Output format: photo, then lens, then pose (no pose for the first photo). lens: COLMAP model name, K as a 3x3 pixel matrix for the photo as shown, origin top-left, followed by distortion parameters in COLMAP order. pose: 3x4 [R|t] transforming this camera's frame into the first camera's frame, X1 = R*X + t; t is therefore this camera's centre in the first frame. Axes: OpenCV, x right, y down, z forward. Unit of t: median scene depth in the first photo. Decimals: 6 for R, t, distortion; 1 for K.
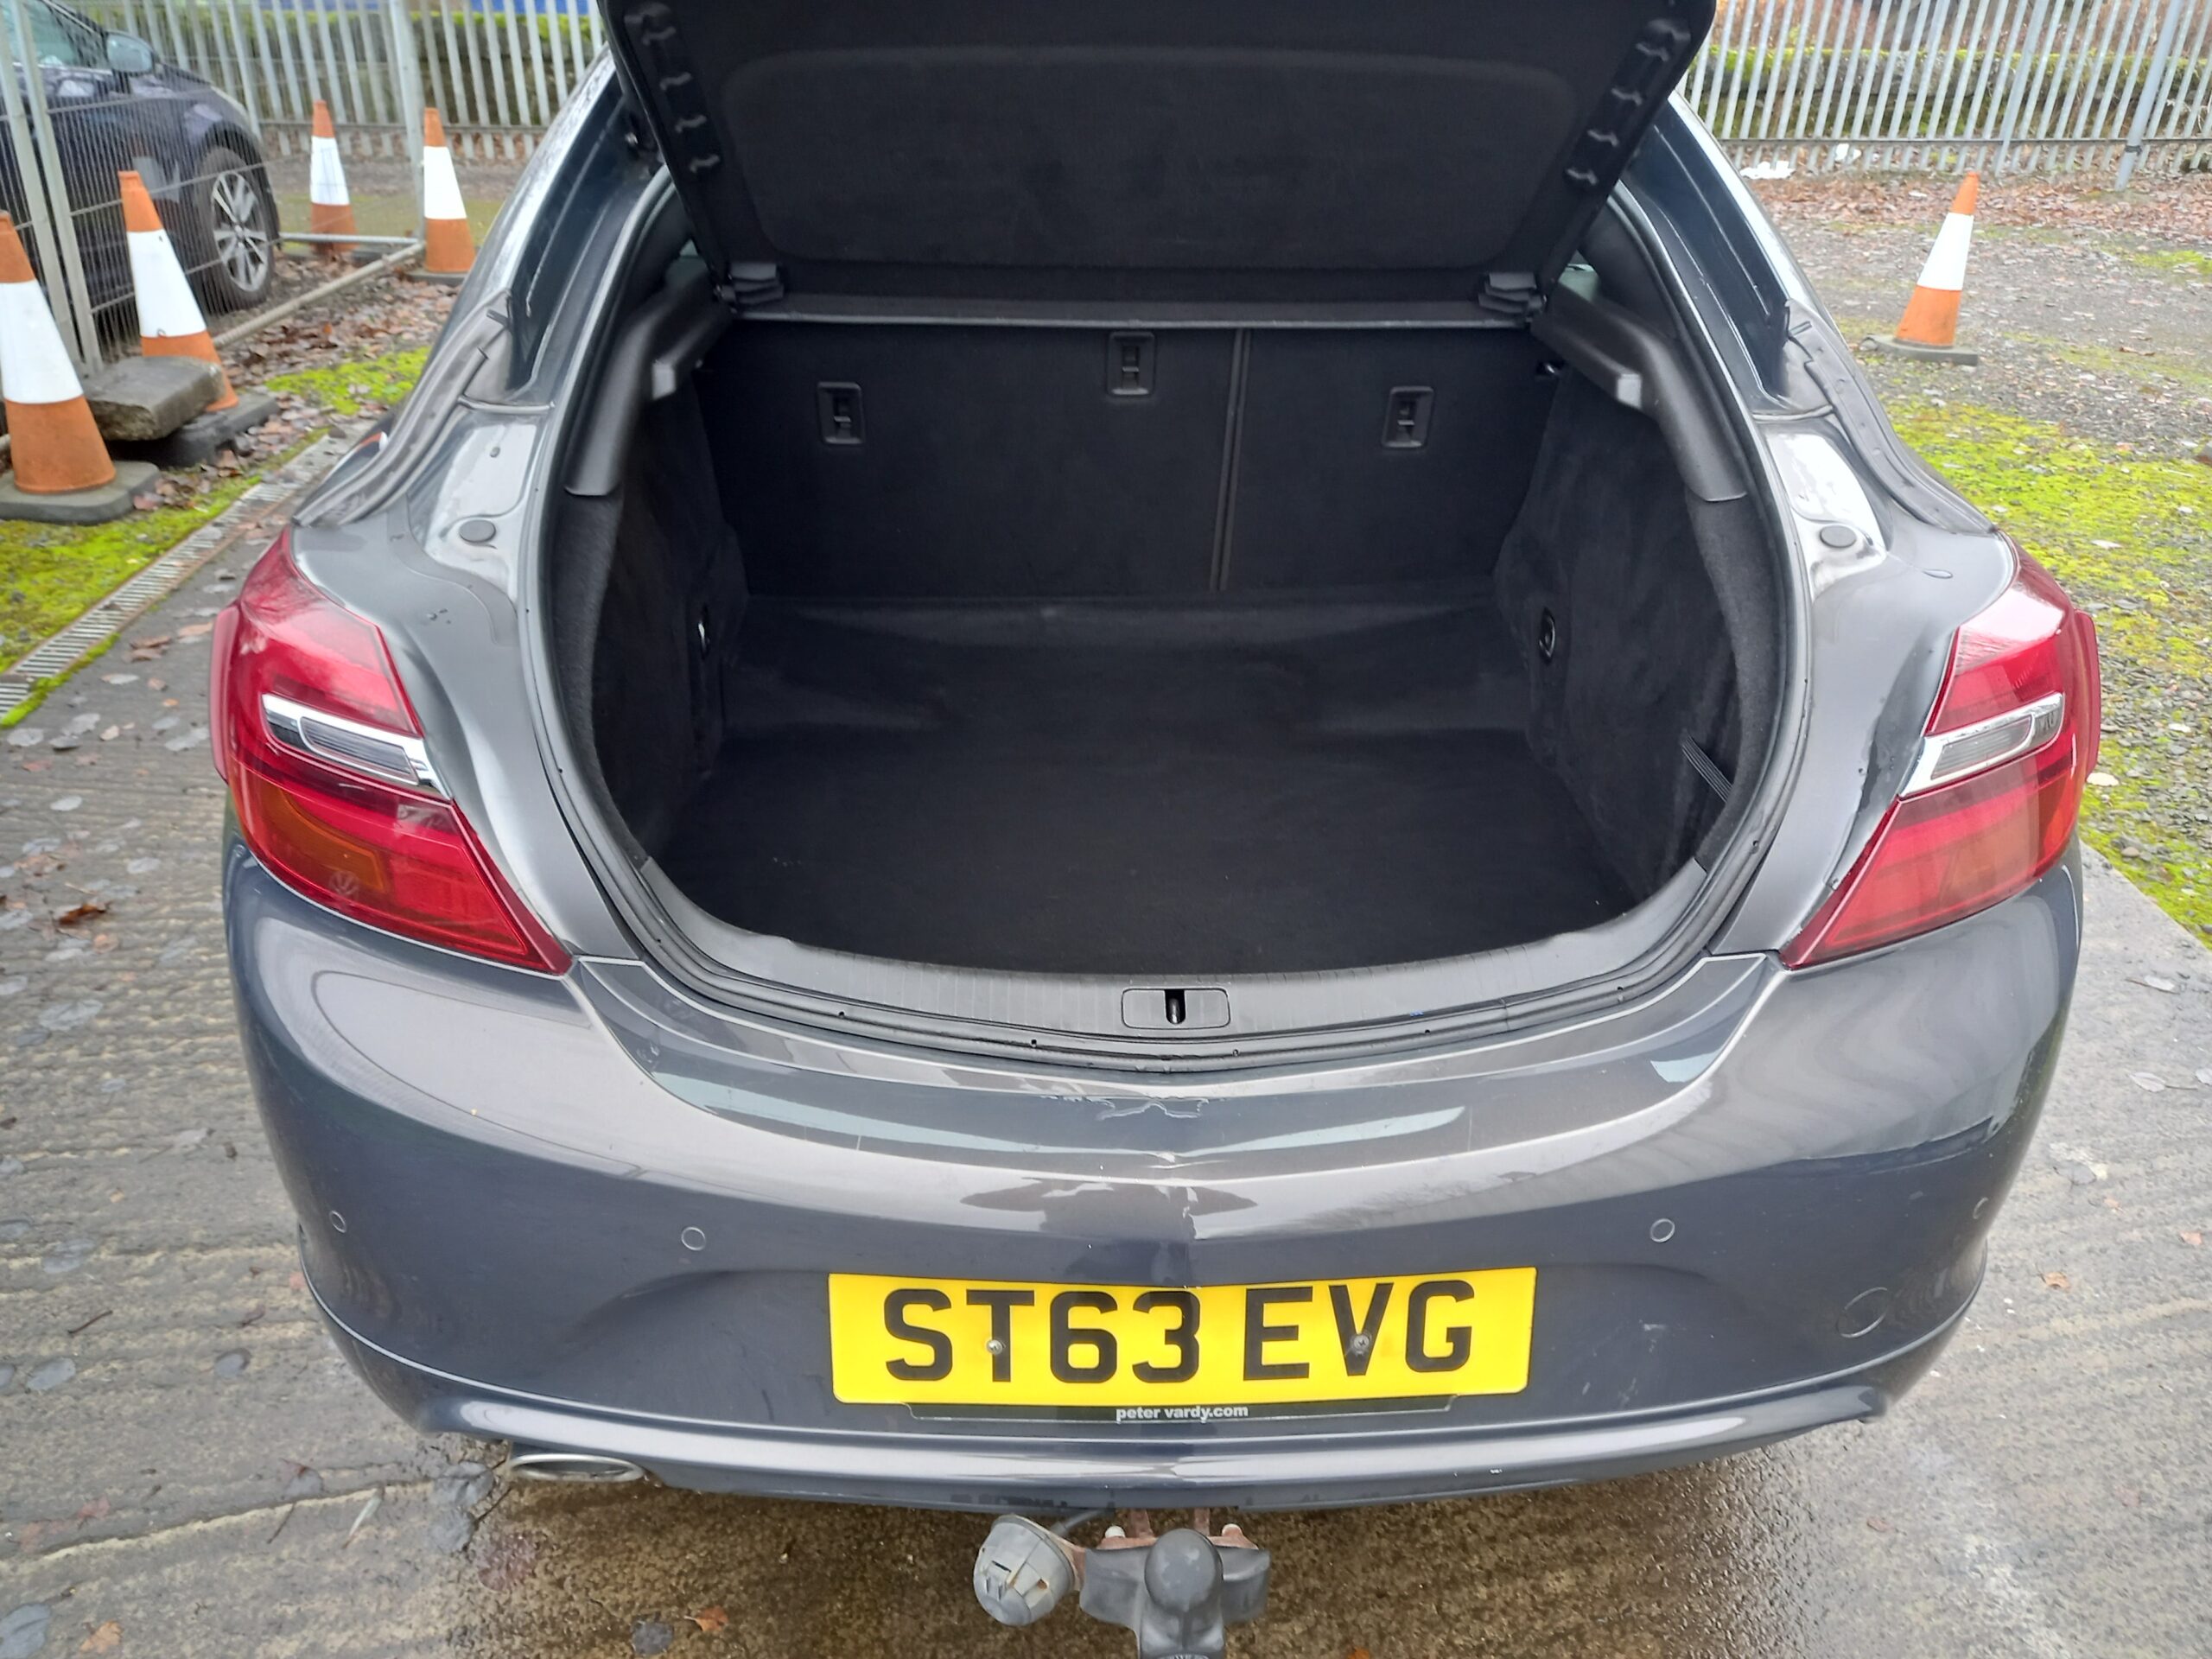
lens RADIAL K [[1612.4, 0, 1104.7], [0, 1612.4, 831.1], [0, 0, 1]] dist [0.065481, -0.052360]
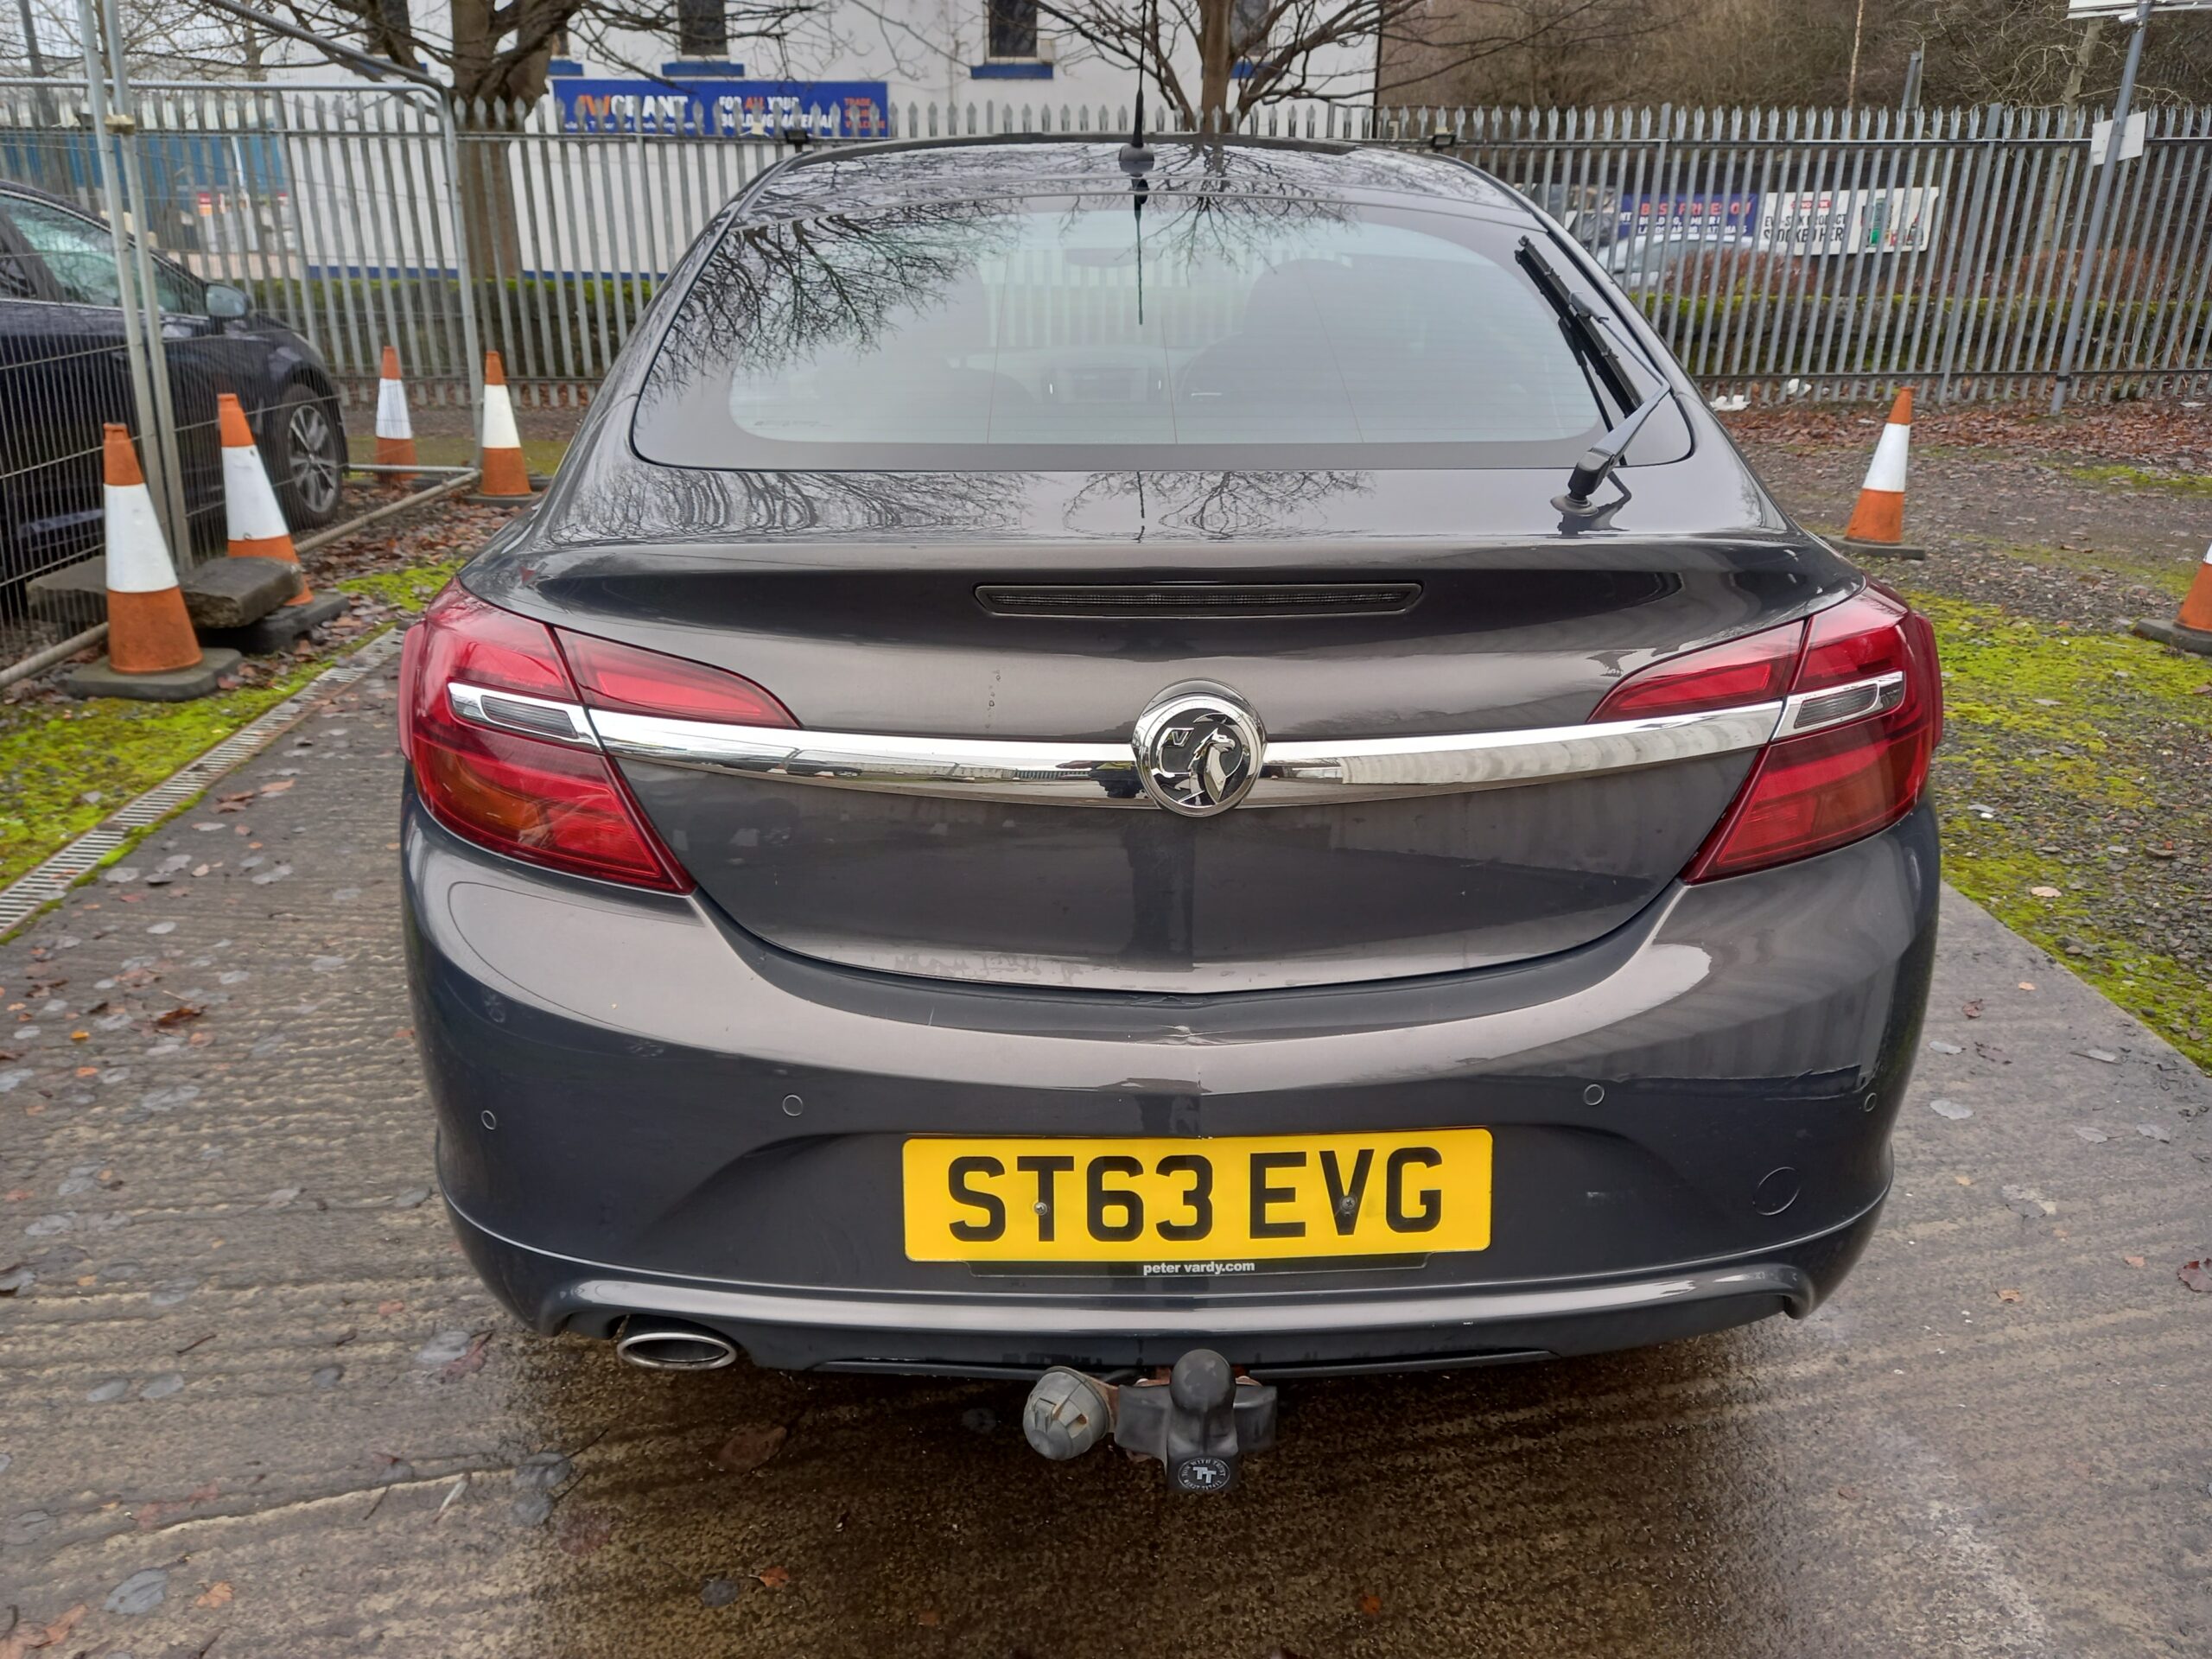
lens RADIAL K [[1732.6, 0, 1111.0], [0, 1732.6, 910.2], [0, 0, 1]] dist [0.122863, -0.152272]
pose [[0.999863, -0.016354, 0.002644, -0.010953], [0.016566, 0.988548, -0.149997, 0.202621], [-0.000161, 0.150020, 0.988683, -0.204654]]
